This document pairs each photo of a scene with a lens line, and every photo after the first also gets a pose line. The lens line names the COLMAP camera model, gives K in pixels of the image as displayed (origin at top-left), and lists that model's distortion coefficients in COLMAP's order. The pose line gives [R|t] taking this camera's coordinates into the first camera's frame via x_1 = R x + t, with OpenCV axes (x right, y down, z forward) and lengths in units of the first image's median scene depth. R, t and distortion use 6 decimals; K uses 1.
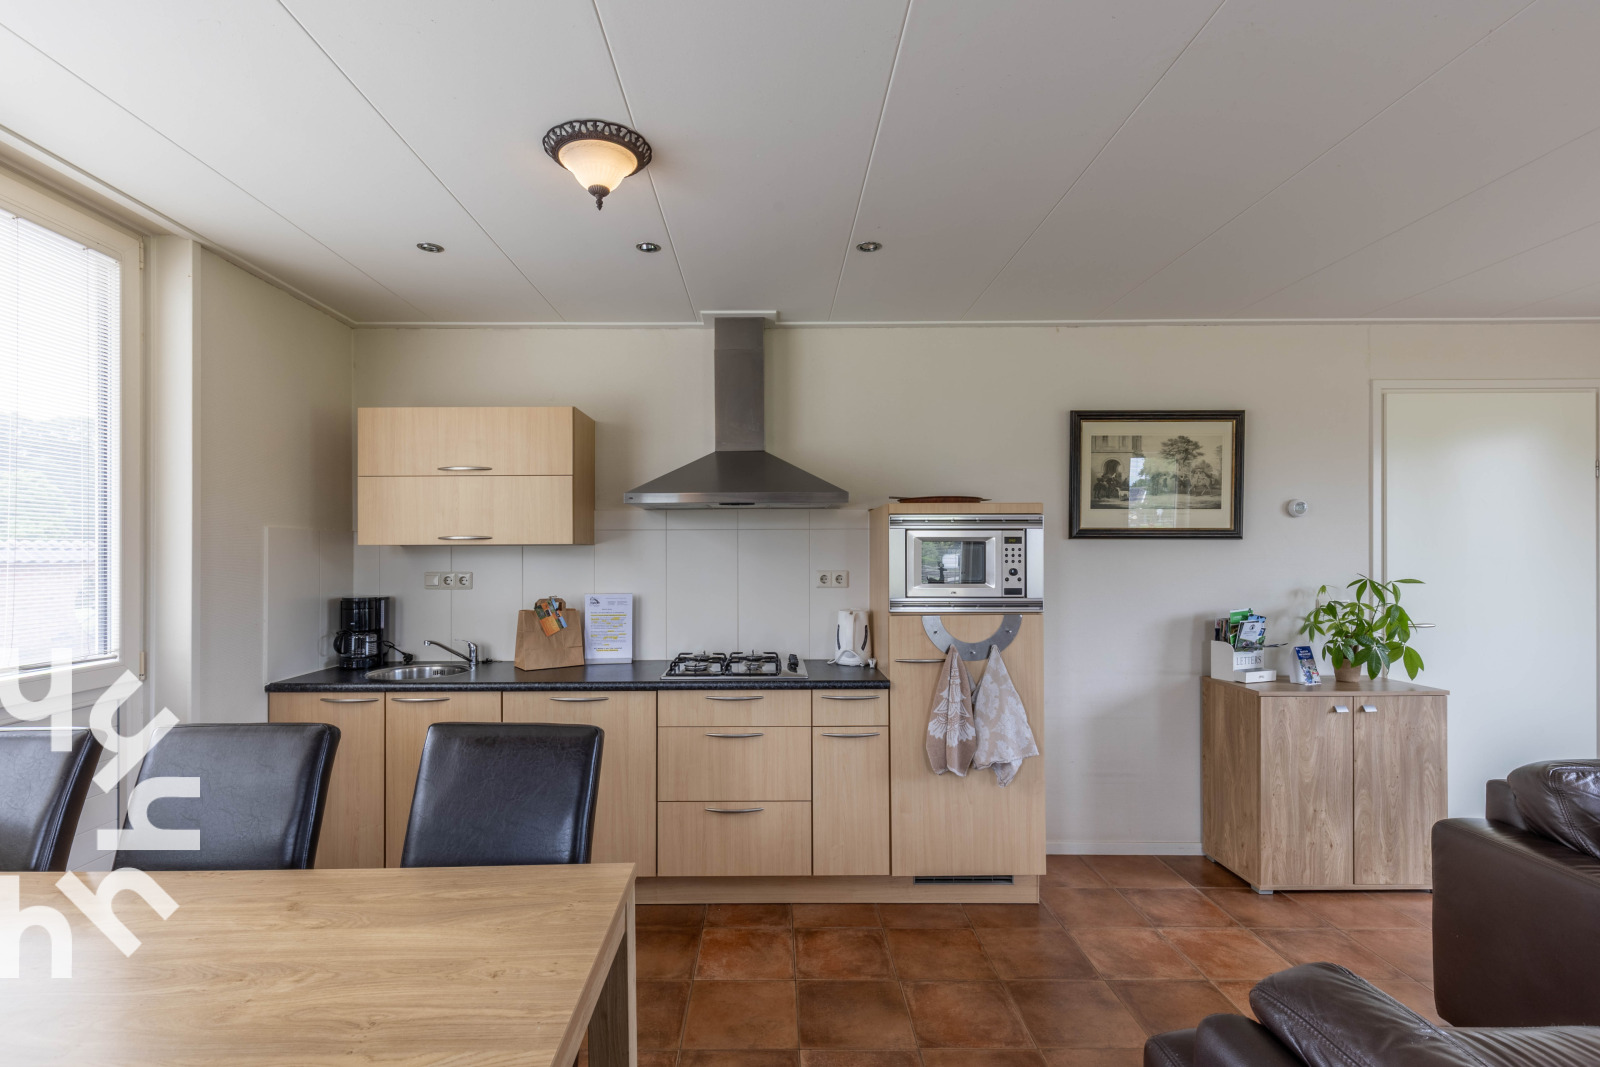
lens RADIAL K [[758.4, 0, 797.0], [0, 758.4, 543.9], [0, 0, 1]] dist [0.013048, -0.003579]
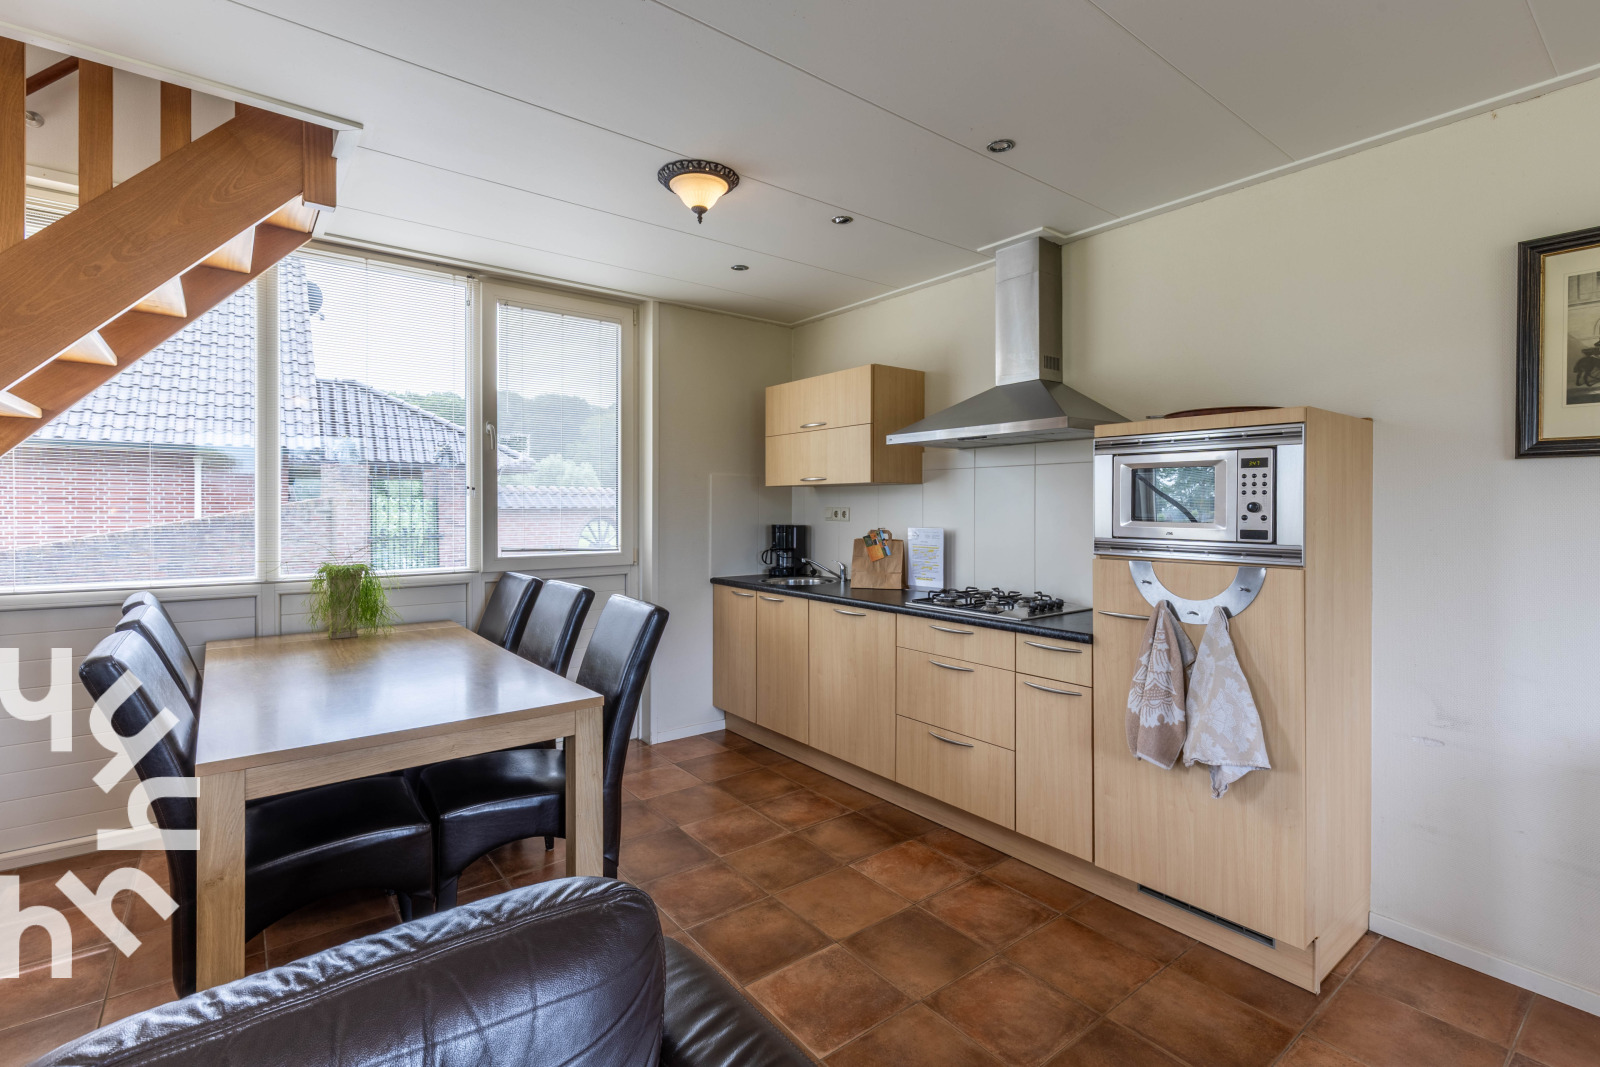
lens RADIAL K [[758.4, 0, 813.3], [0, 758.4, 503.0], [0, 0, 1]] dist [0.013048, -0.003579]
pose [[0.605791, 0.000413, -0.795624, 0.608027], [0.005242, 0.999976, 0.004510, 0.027612], [0.795606, -0.006903, 0.605775, 0.237538]]
